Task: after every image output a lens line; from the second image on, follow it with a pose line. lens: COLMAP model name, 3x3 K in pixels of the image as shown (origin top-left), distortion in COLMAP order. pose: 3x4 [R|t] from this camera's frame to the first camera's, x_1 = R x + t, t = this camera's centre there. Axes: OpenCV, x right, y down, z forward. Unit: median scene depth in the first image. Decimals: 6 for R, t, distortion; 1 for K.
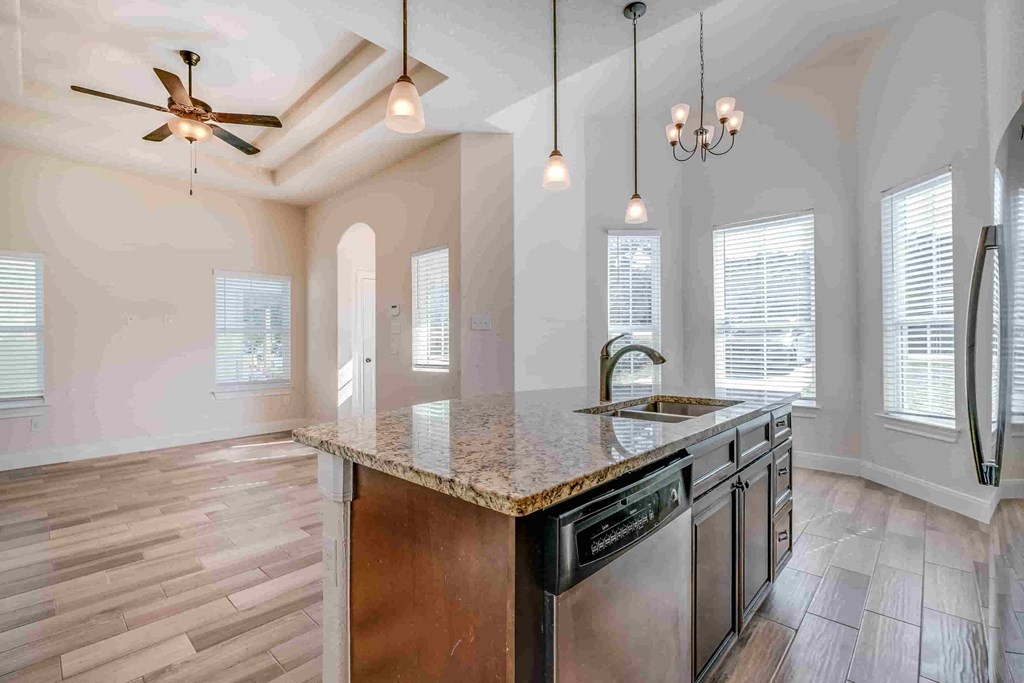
lens RADIAL K [[448.4, 0, 512.2], [0, 448.4, 345.5], [0, 0, 1]] dist [-0.002204, 0.000411]
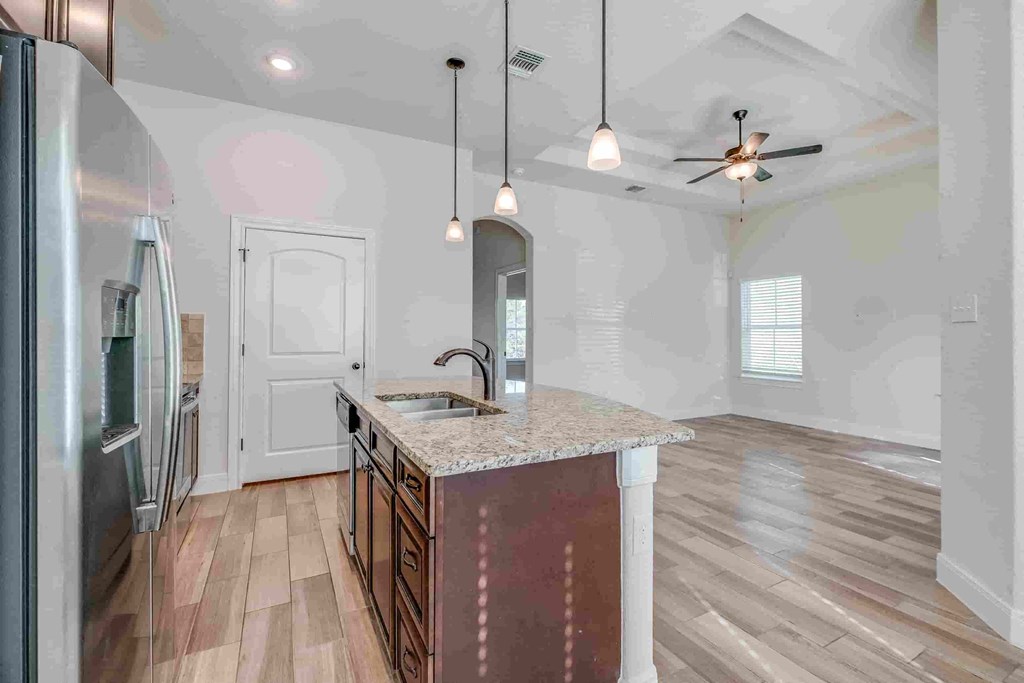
lens RADIAL K [[448.4, 0, 505.0], [0, 448.4, 335.0], [0, 0, 1]] dist [-0.002204, 0.000411]
pose [[-0.345884, 0.002399, -0.938274, 0.743978], [-0.008344, 0.999949, 0.005633, -0.019464], [0.938240, 0.009778, -0.345846, 0.850591]]
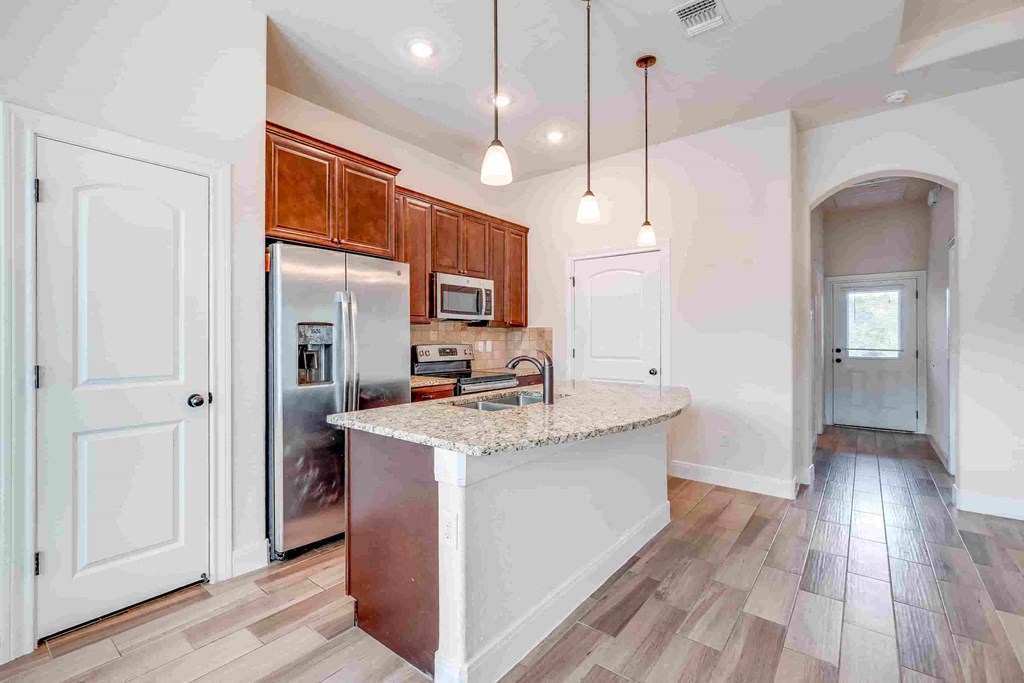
lens RADIAL K [[448.4, 0, 512.3], [0, 448.4, 337.5], [0, 0, 1]] dist [-0.002204, 0.000411]
pose [[-0.996726, 0.007962, -0.080455, 0.242221], [0.007430, 0.999949, 0.006912, -0.034340], [0.080506, 0.006292, -0.996734, 1.313645]]
